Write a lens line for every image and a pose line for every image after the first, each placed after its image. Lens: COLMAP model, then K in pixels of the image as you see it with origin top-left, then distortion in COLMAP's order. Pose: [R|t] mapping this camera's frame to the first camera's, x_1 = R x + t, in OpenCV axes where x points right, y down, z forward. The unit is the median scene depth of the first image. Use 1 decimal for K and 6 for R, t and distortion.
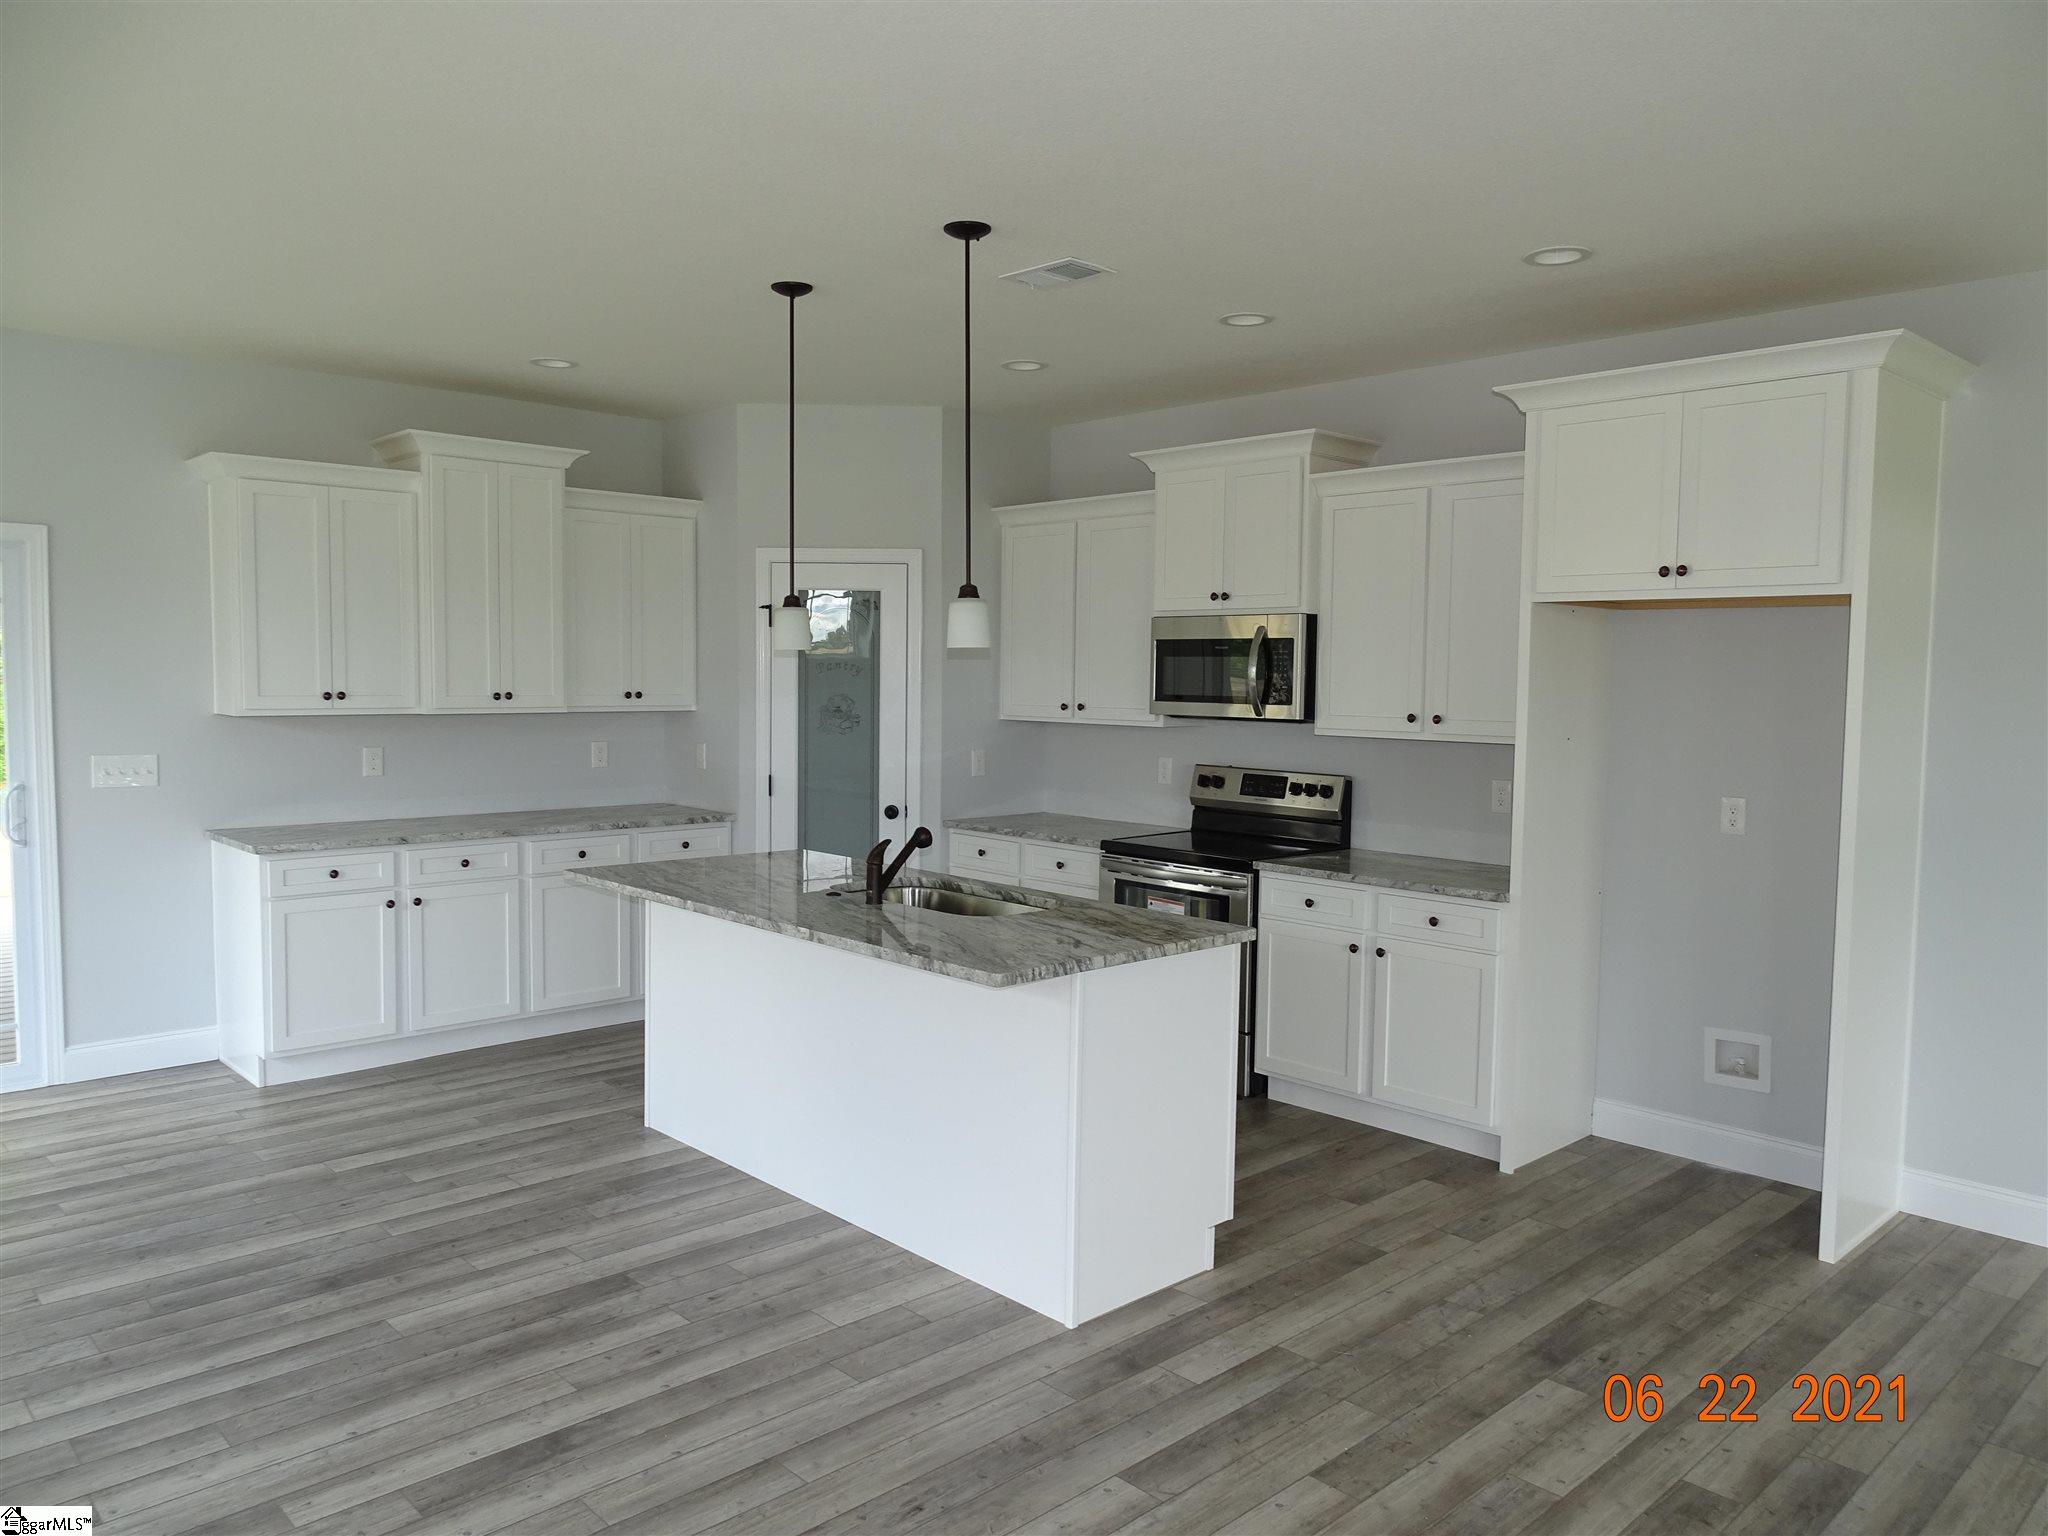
lens RADIAL K [[1465.4, 0, 1052.3], [0, 1465.4, 758.9], [0, 0, 1]] dist [0.001838, 0.001480]
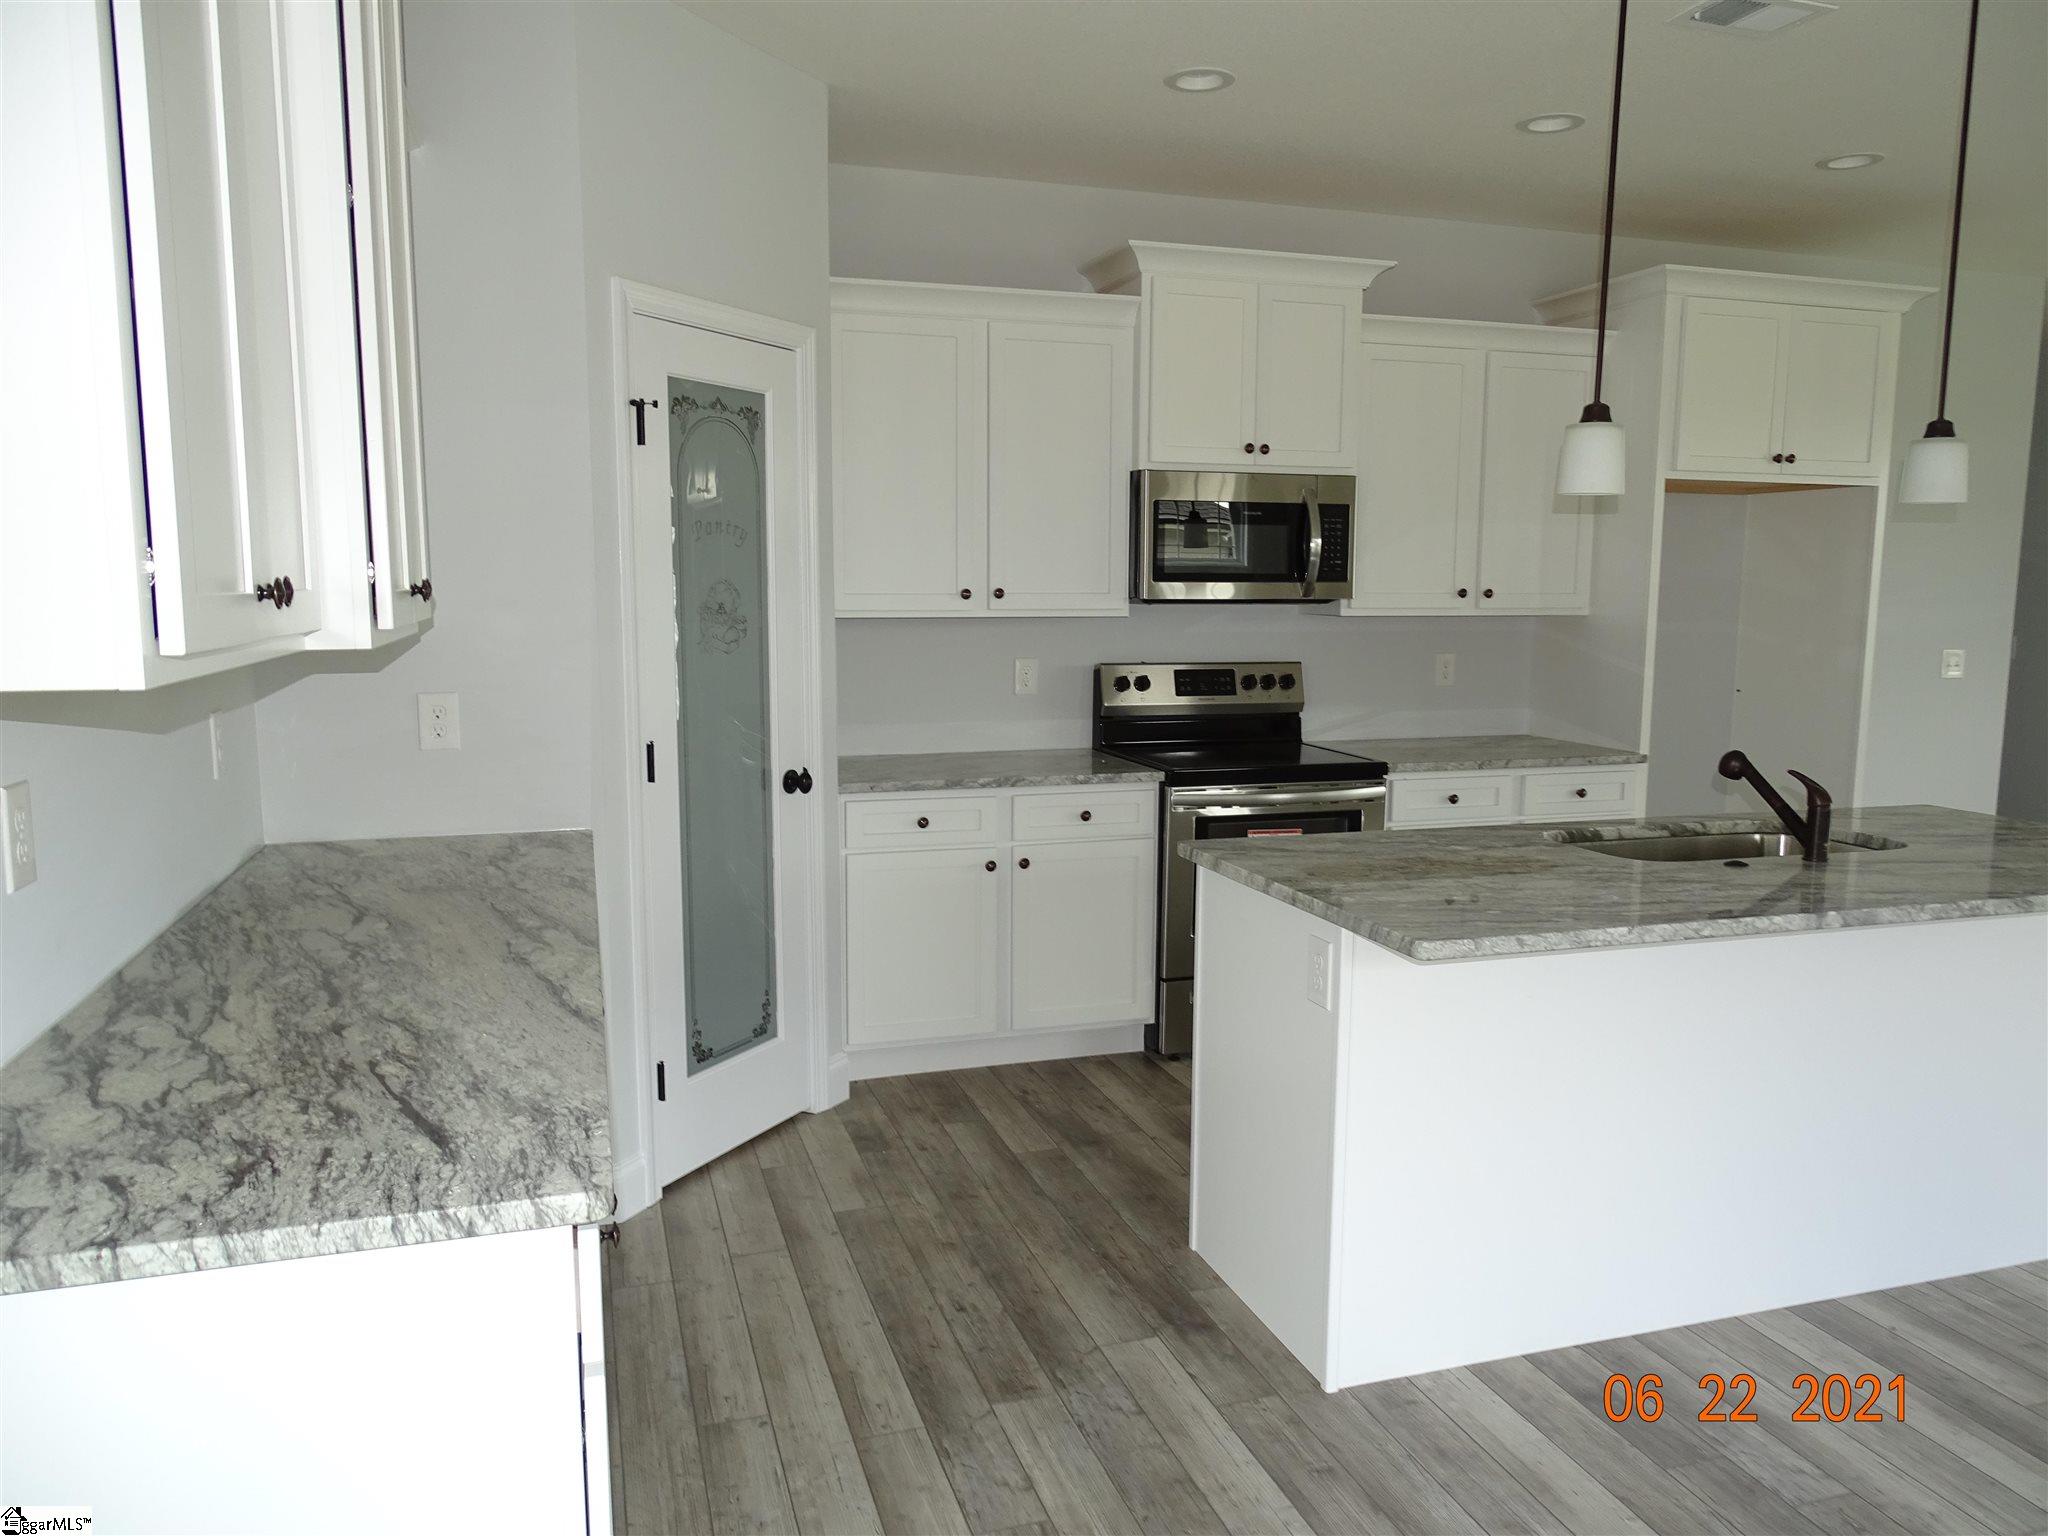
lens RADIAL K [[1460.8, 0, 1032.1], [0, 1460.8, 758.7], [0, 0, 1]] dist [0.006947, -0.003625]
pose [[0.433336, -0.120968, 0.893077, -0.722572], [0.052799, 0.992656, 0.108837, -0.038341], [-0.899685, -0.000009, 0.436541, 0.812071]]
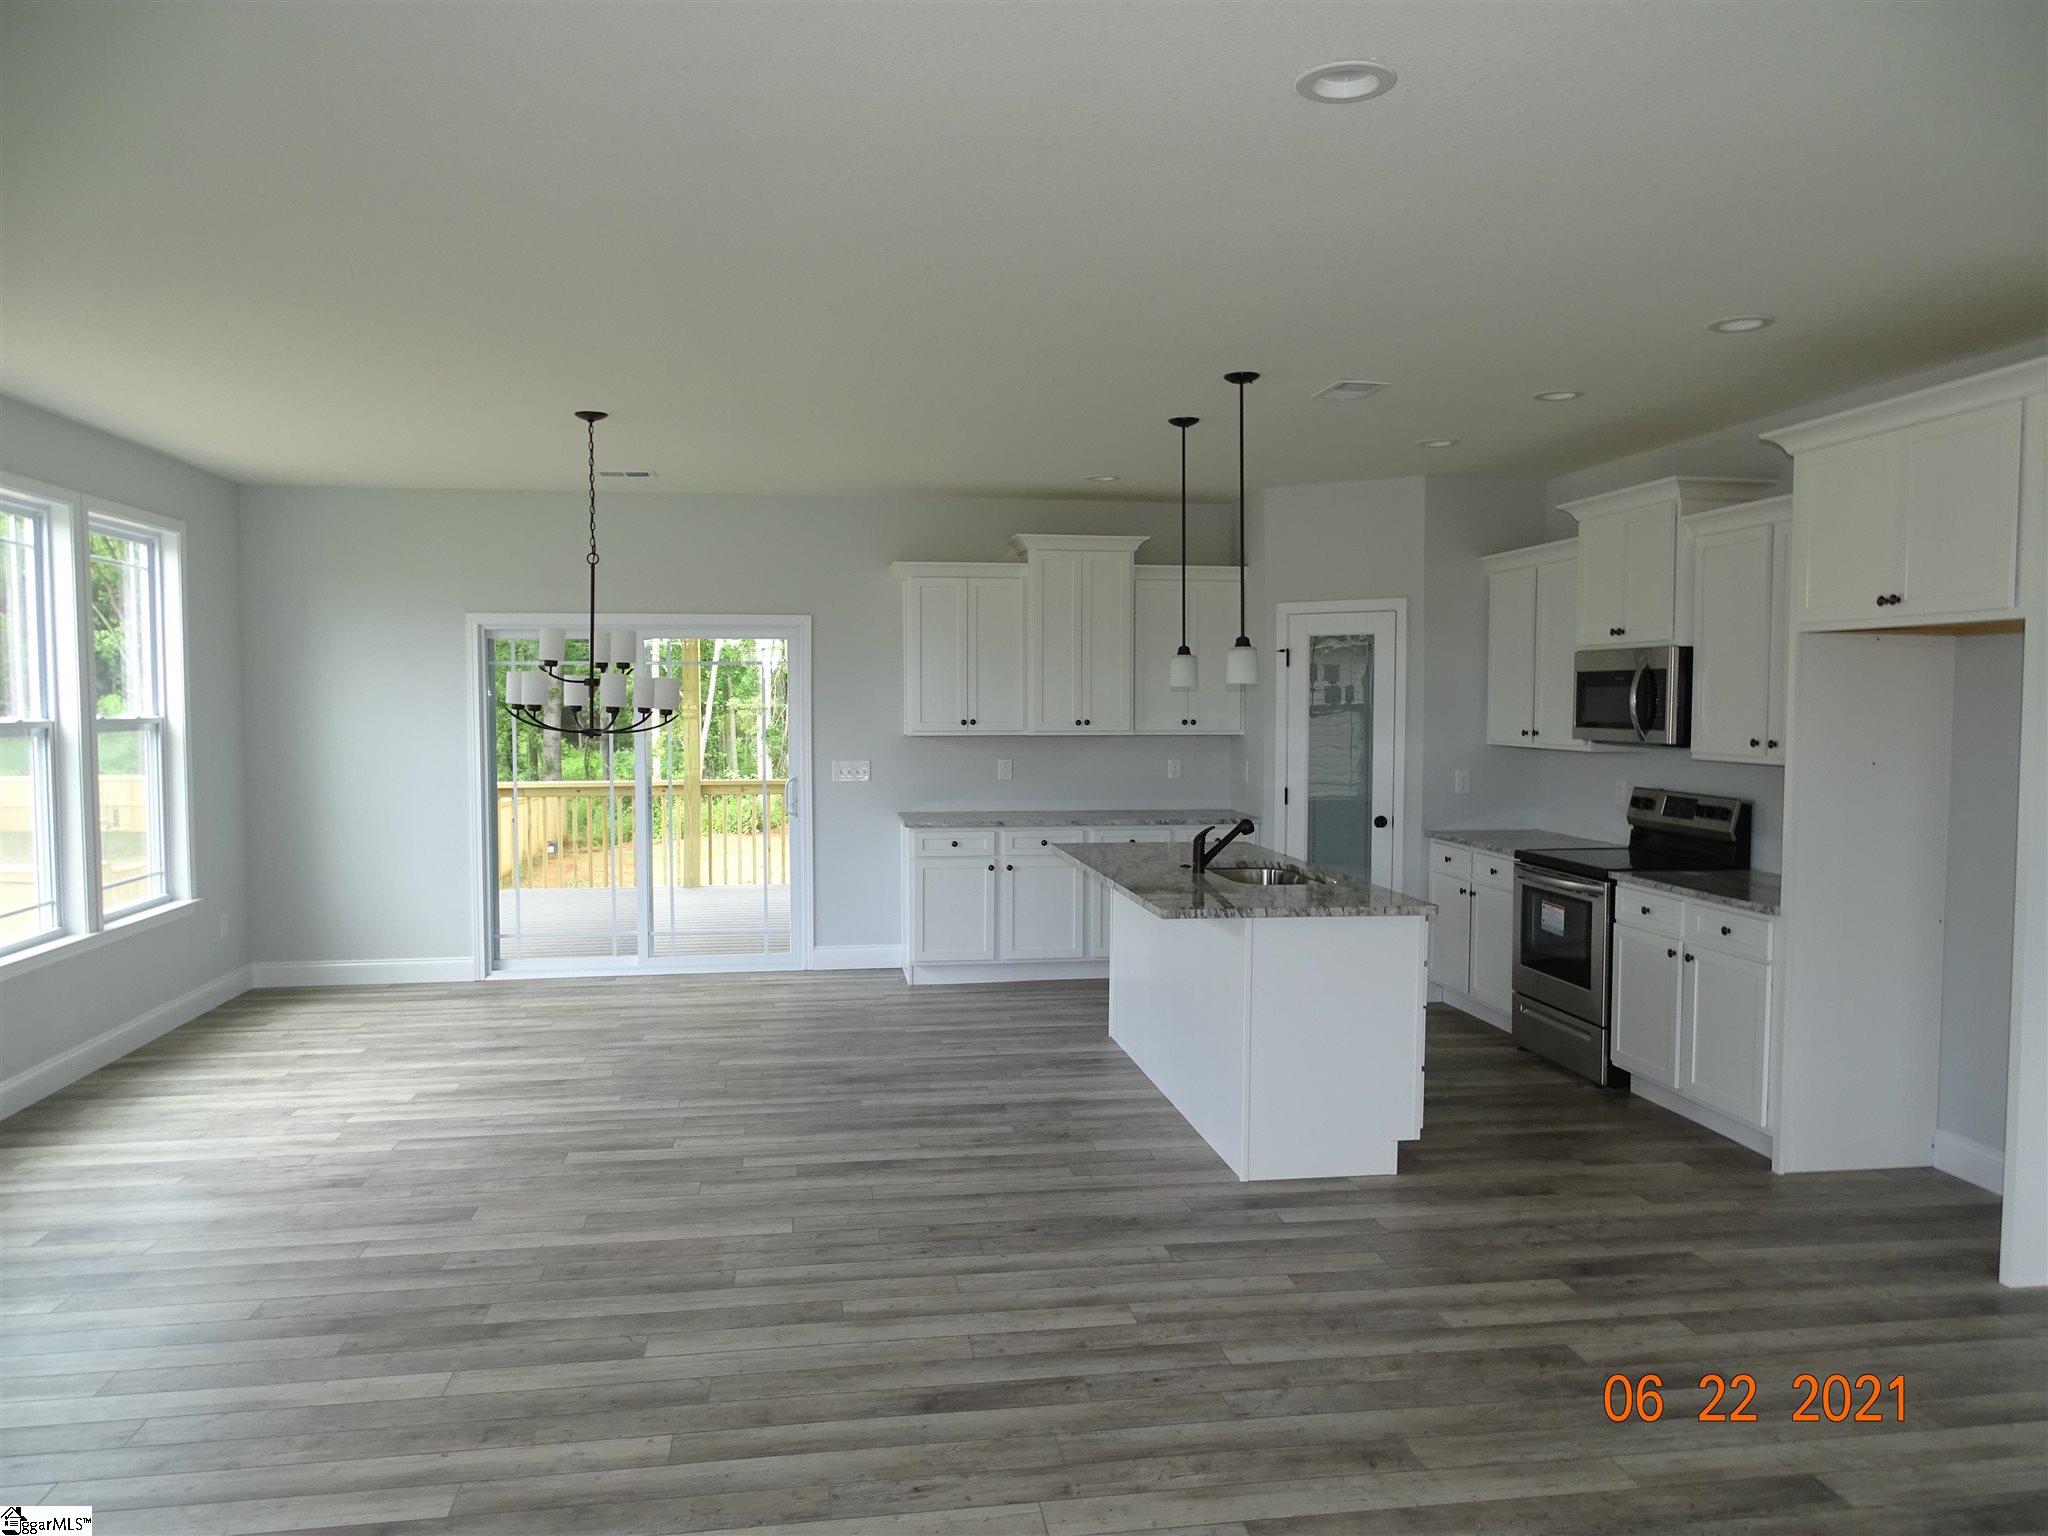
lens RADIAL K [[1469.3, 0, 1034.1], [0, 1469.3, 769.2], [0, 0, 1]] dist [0.029006, -0.001707]
pose [[0.824216, 0.018715, -0.565966, 0.409178], [-0.027221, 0.999608, -0.006588, 0.011774], [0.565621, 0.020836, 0.824402, -0.165487]]
